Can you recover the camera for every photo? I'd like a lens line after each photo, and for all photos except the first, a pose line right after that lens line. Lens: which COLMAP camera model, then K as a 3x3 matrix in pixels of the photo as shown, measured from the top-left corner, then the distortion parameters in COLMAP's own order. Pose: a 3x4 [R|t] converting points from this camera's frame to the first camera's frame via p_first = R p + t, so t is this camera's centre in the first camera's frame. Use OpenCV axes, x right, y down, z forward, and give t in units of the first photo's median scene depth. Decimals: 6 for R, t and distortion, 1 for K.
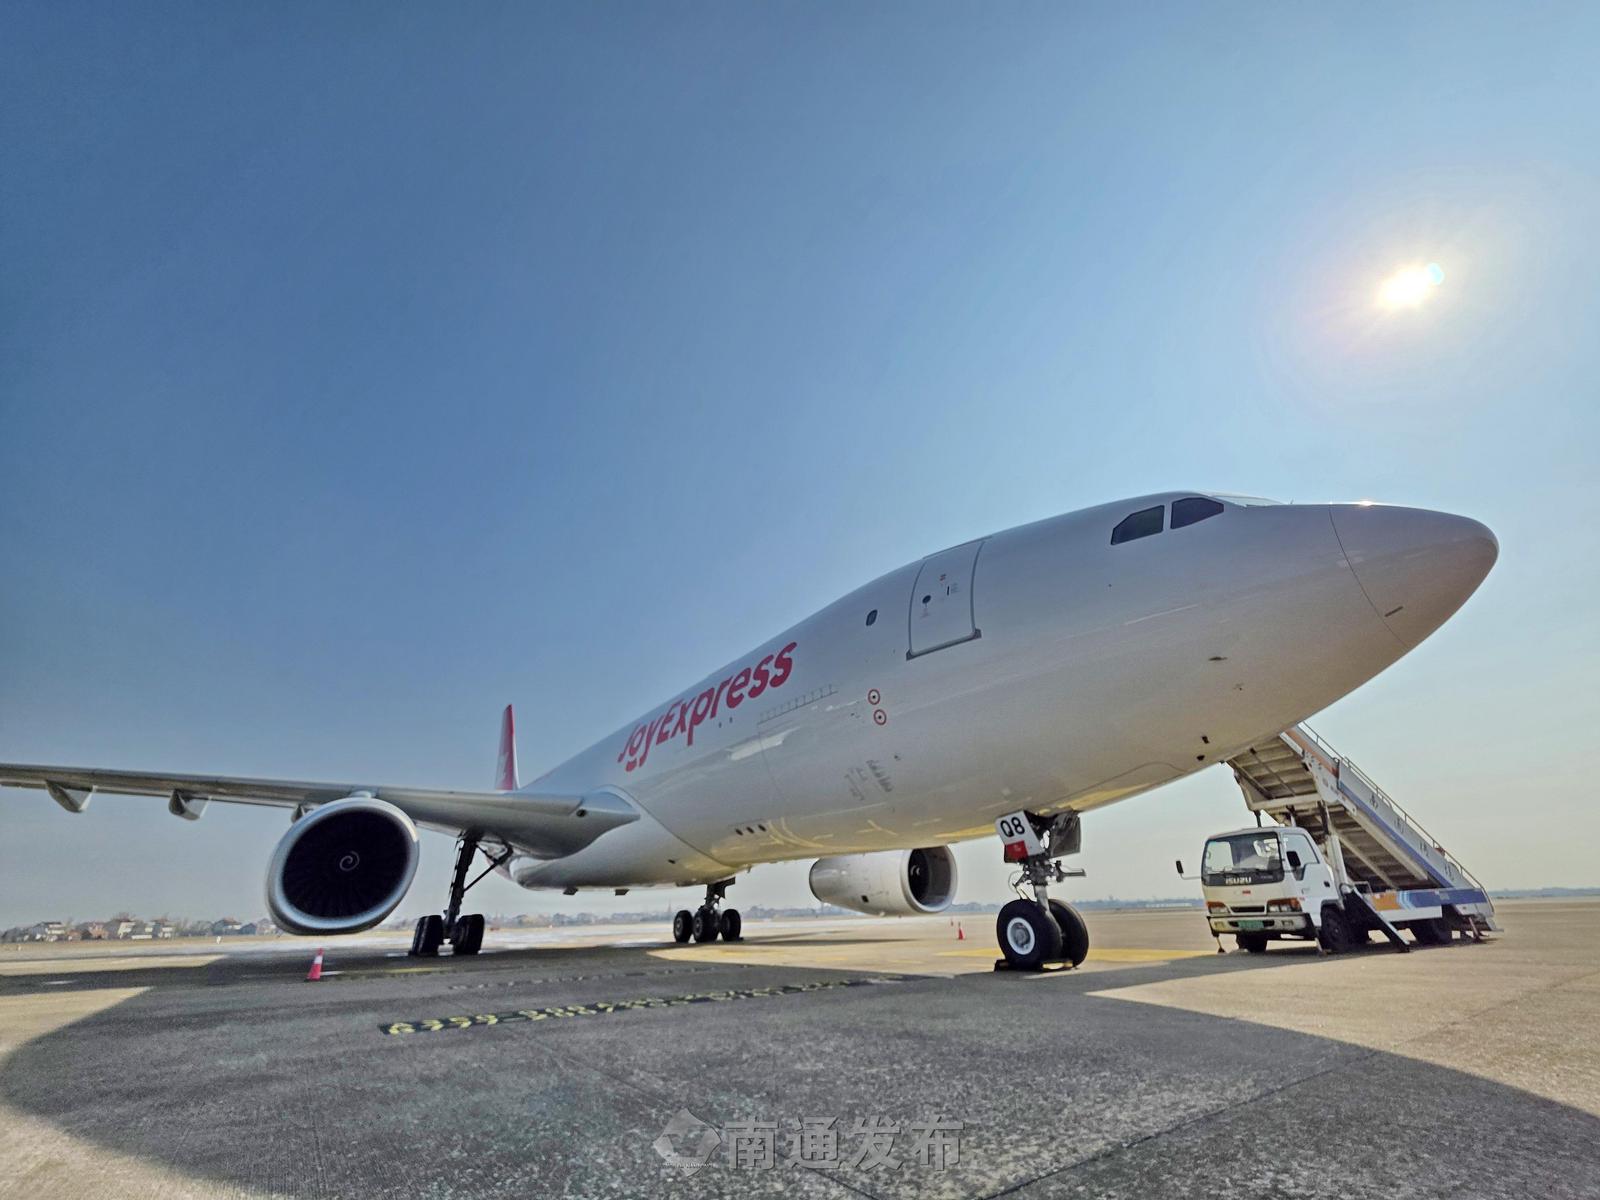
lens RADIAL K [[637.8, 0, 800.0], [0, 637.8, 600.0], [0, 0, 1]] dist [-0.002354, -0.000201]
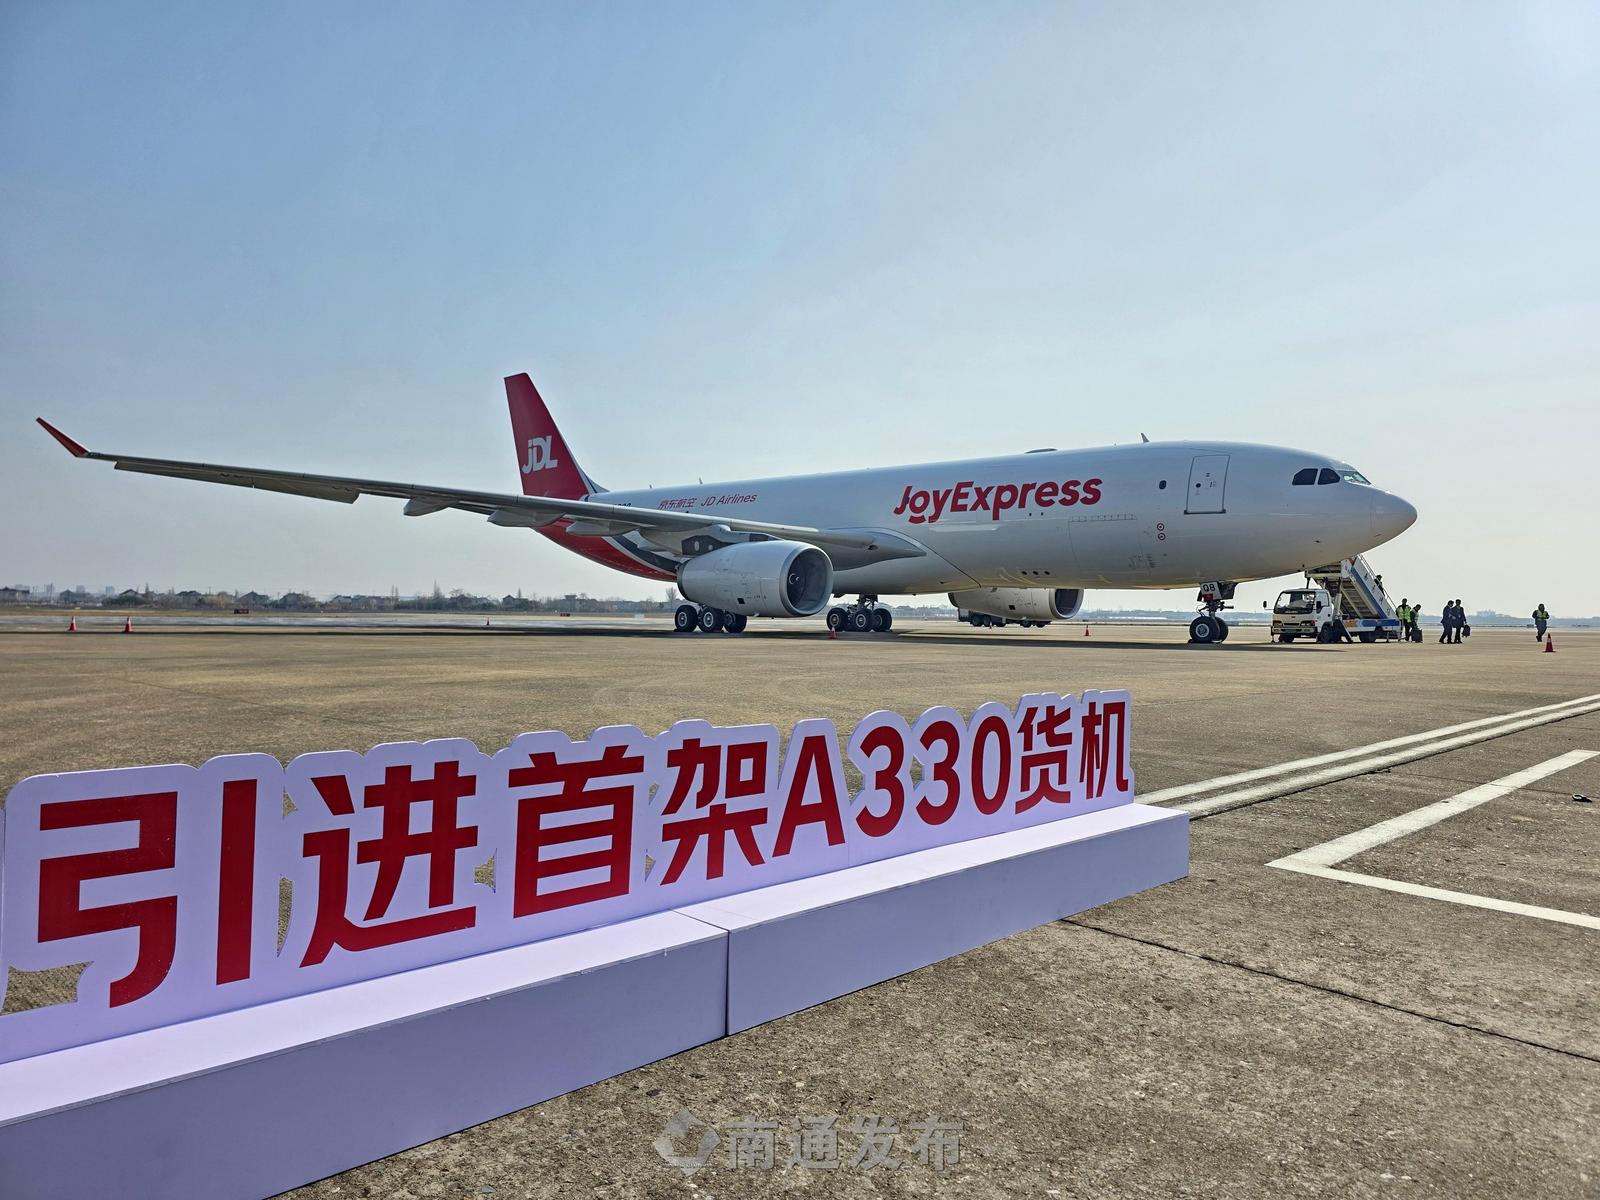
lens RADIAL K [[1063.8, 0, 770.8], [0, 1063.8, 606.9], [0, 0, 1]] dist [0.005749, 0.000918]
pose [[0.987151, 0.038186, 0.155161, -1.448723], [-0.102250, 0.897149, 0.429730, -0.848181], [-0.122792, -0.440074, 0.889526, -1.780669]]
